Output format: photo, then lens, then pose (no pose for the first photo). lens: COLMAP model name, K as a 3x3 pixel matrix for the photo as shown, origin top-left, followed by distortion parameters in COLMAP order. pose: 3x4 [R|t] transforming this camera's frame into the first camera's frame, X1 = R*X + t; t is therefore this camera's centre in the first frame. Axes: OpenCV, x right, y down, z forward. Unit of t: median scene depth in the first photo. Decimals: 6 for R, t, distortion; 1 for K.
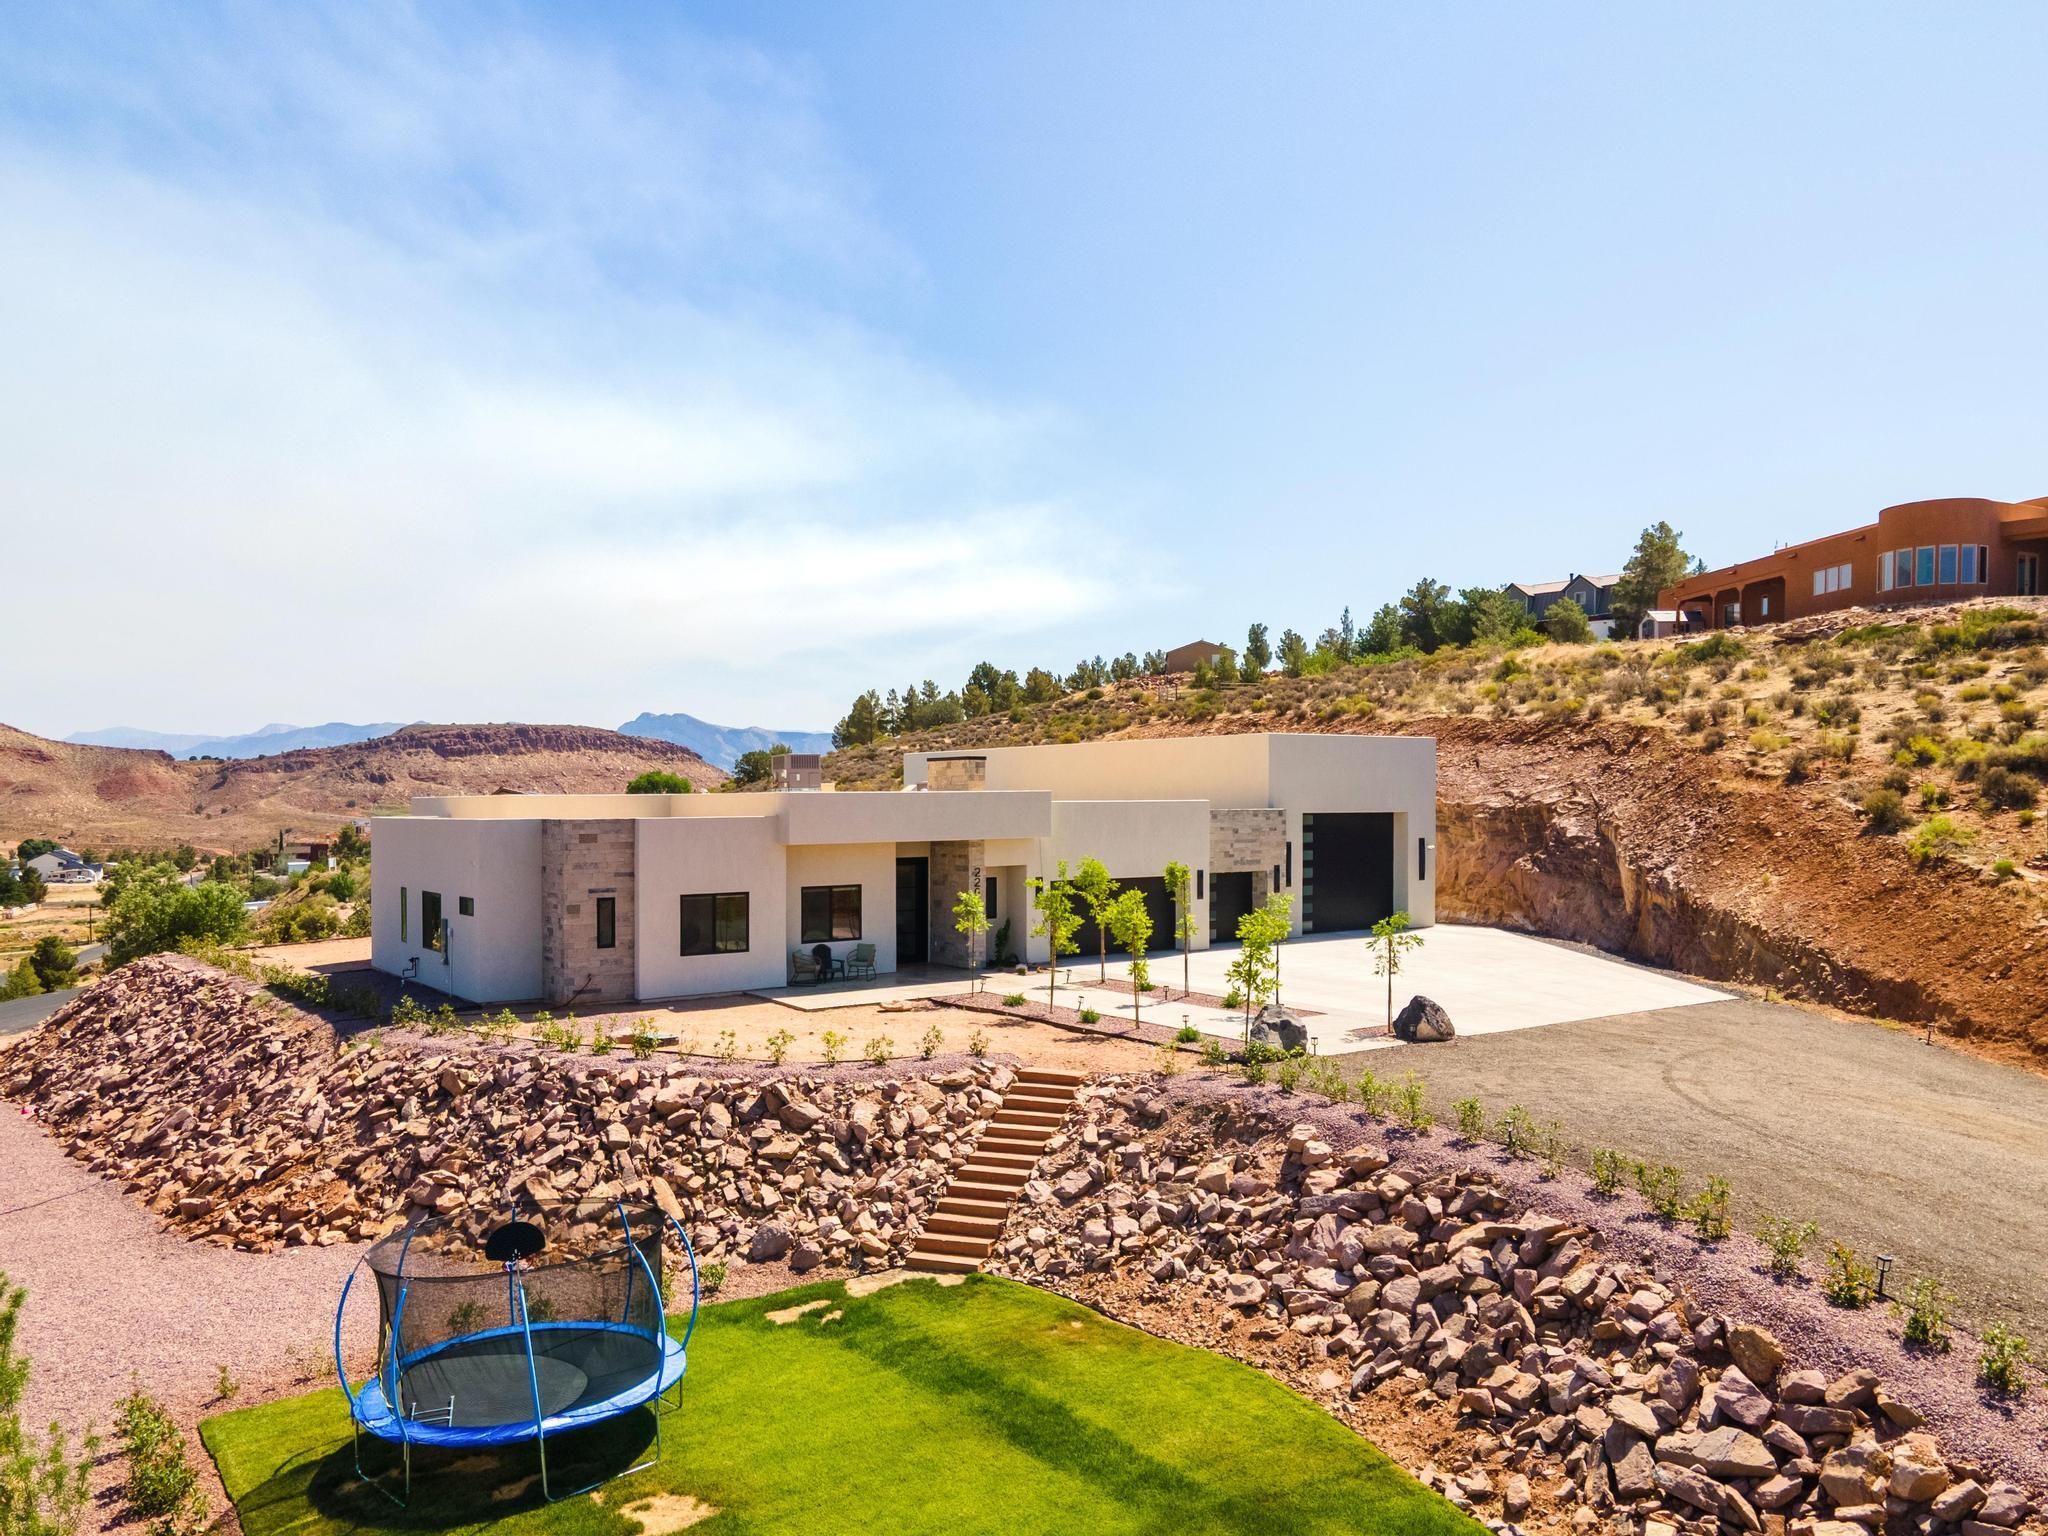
lens RADIAL K [[1531.0, 0, 1017.0], [0, 1531.0, 801.7], [0, 0, 1]] dist [0.008426, 0.095361]
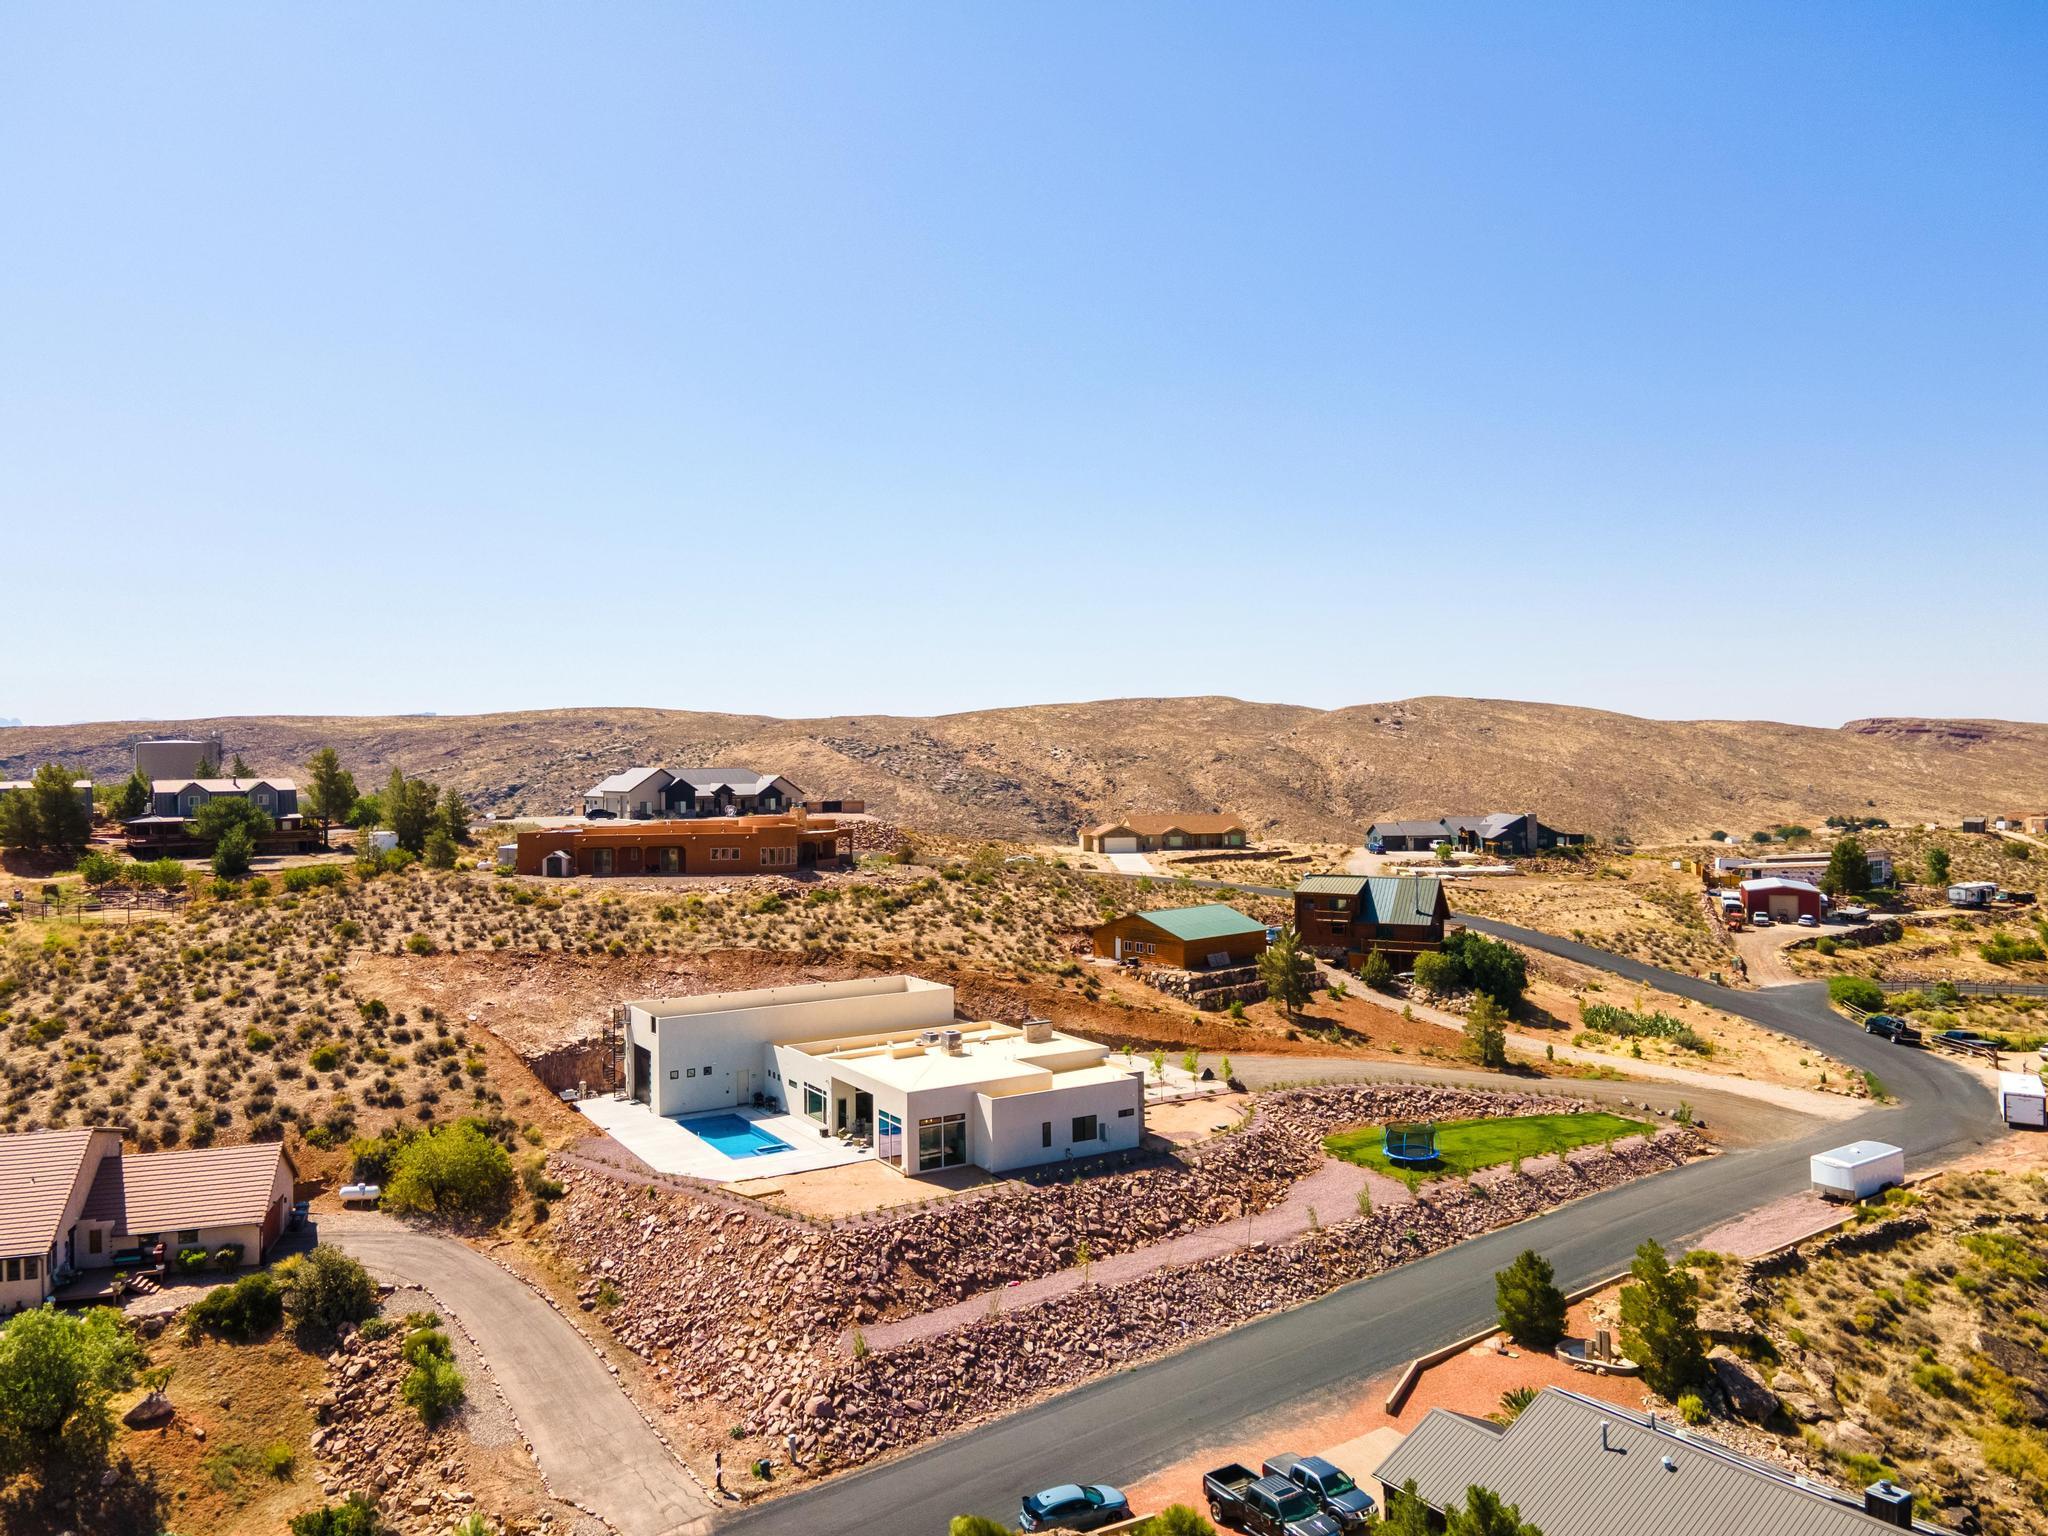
lens RADIAL K [[1490.6, 0, 1022.6], [0, 1490.6, 766.3], [0, 0, 1]] dist [0.024029, 0.042813]
pose [[0.072246, 0.001666, 0.997385, -2.467310], [0.013188, 0.999910, -0.002625, -0.439950], [-0.997300, 0.013343, 0.072217, 0.833645]]
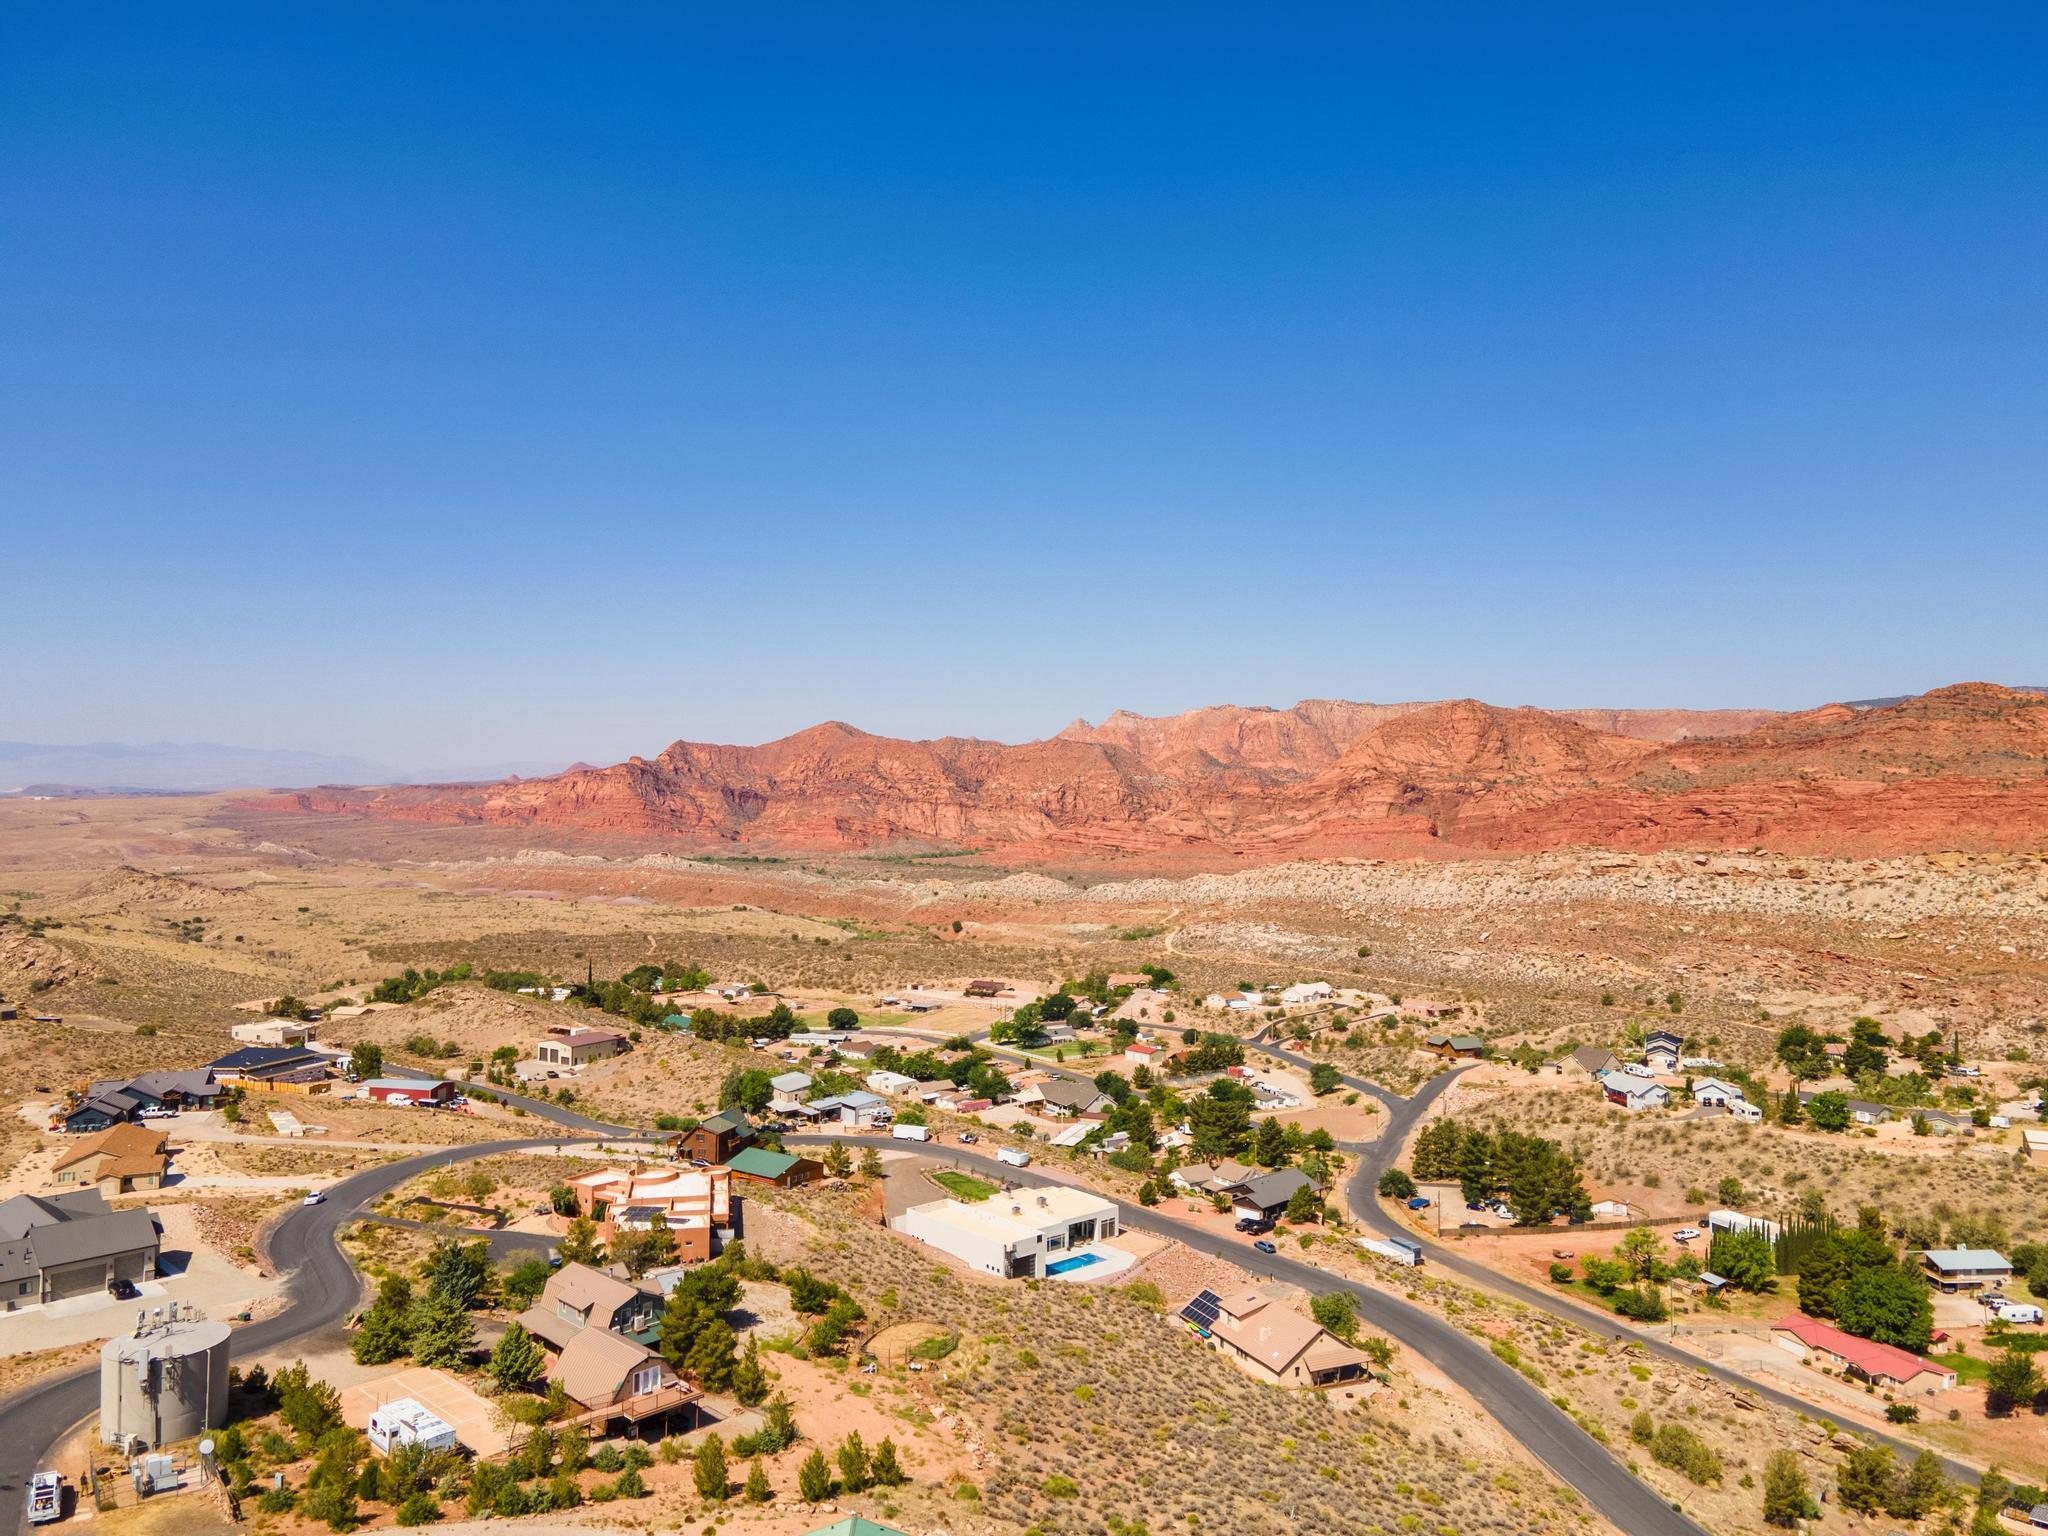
lens RADIAL K [[1492.6, 0, 1022.5], [0, 1492.6, 765.2], [0, 0, 1]] dist [0.028867, 0.029754]
pose [[-0.994352, 0.000008, -0.106135, 0.500096], [0.000217, 0.999998, -0.001958, -1.638044], [0.106134, -0.001970, -0.994350, 6.681594]]
